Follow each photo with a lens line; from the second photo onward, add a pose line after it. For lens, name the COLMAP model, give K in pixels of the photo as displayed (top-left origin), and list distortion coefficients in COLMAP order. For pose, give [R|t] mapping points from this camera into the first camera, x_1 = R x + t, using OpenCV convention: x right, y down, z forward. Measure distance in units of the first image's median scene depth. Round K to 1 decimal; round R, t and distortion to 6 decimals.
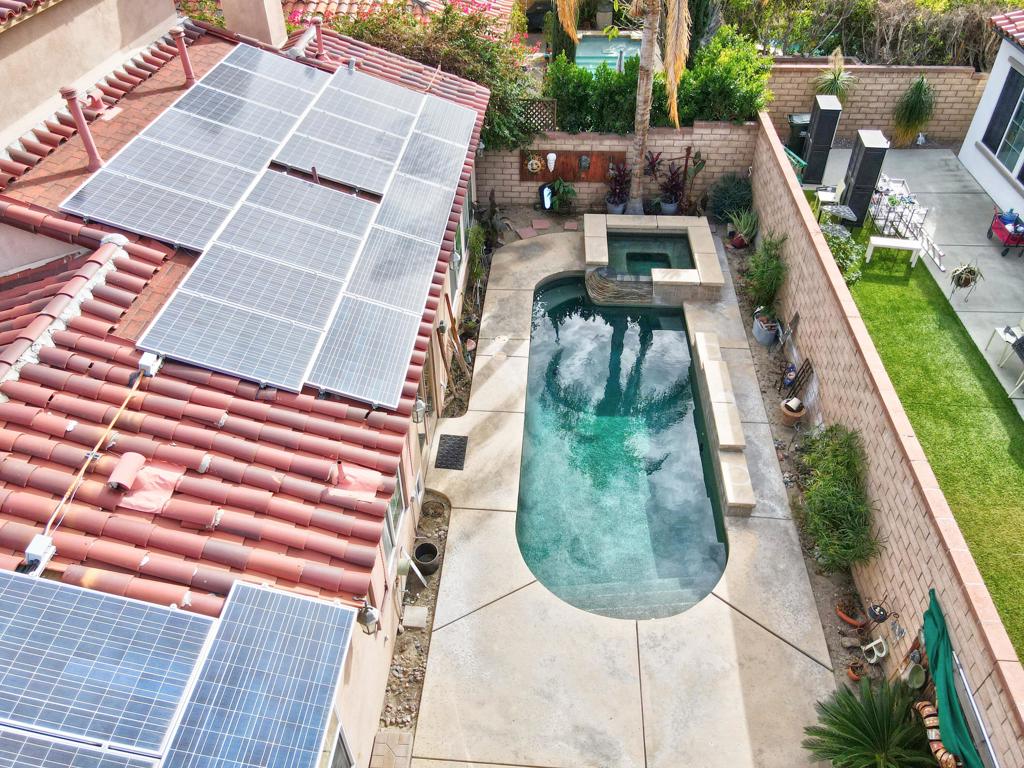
lens RADIAL K [[754.8, 0, 504.0], [0, 754.8, 377.6], [0, 0, 1]] dist [0.008394, 0.005430]
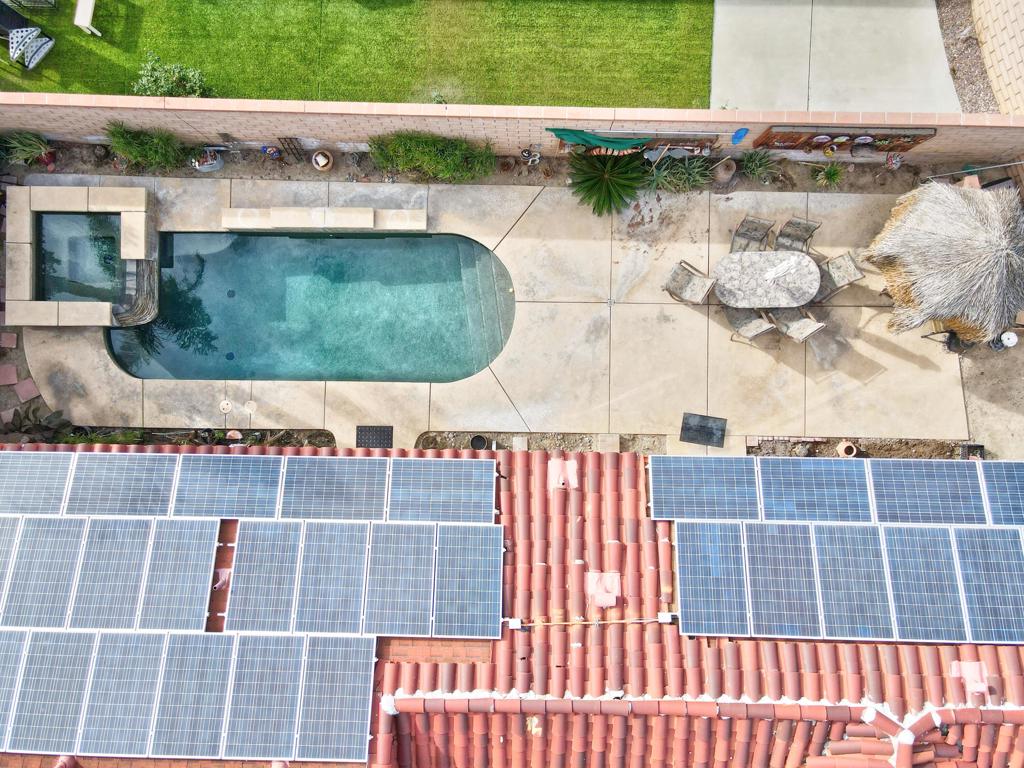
lens RADIAL K [[754.8, 0, 509.1], [0, 754.8, 373.8], [0, 0, 1]] dist [0.008394, 0.005430]
pose [[-0.060464, -0.997994, 0.018782, -0.001469], [0.662962, -0.026085, 0.748198, -0.900169], [-0.746207, 0.057691, 0.663209, -0.012829]]
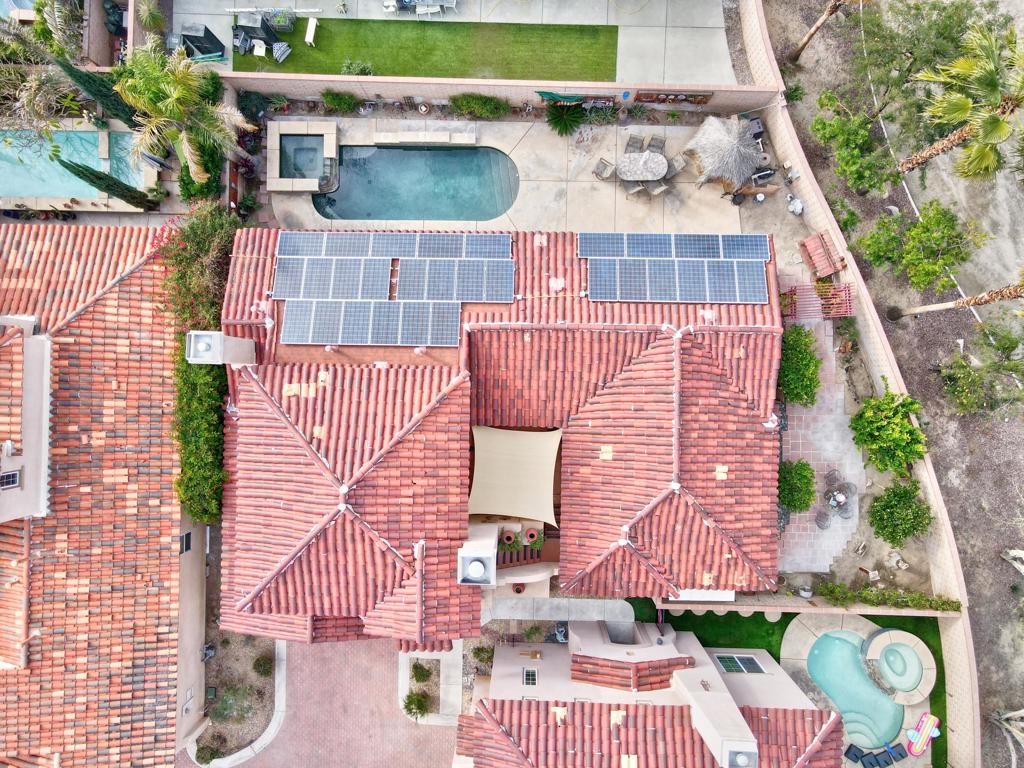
lens RADIAL K [[754.8, 0, 508.4], [0, 754.8, 378.7], [0, 0, 1]] dist [0.008394, 0.005430]
pose [[-0.055933, -0.998314, 0.015534, -0.720518], [0.663320, -0.025527, 0.747900, -2.160946], [-0.746242, 0.052137, 0.663629, -1.035433]]
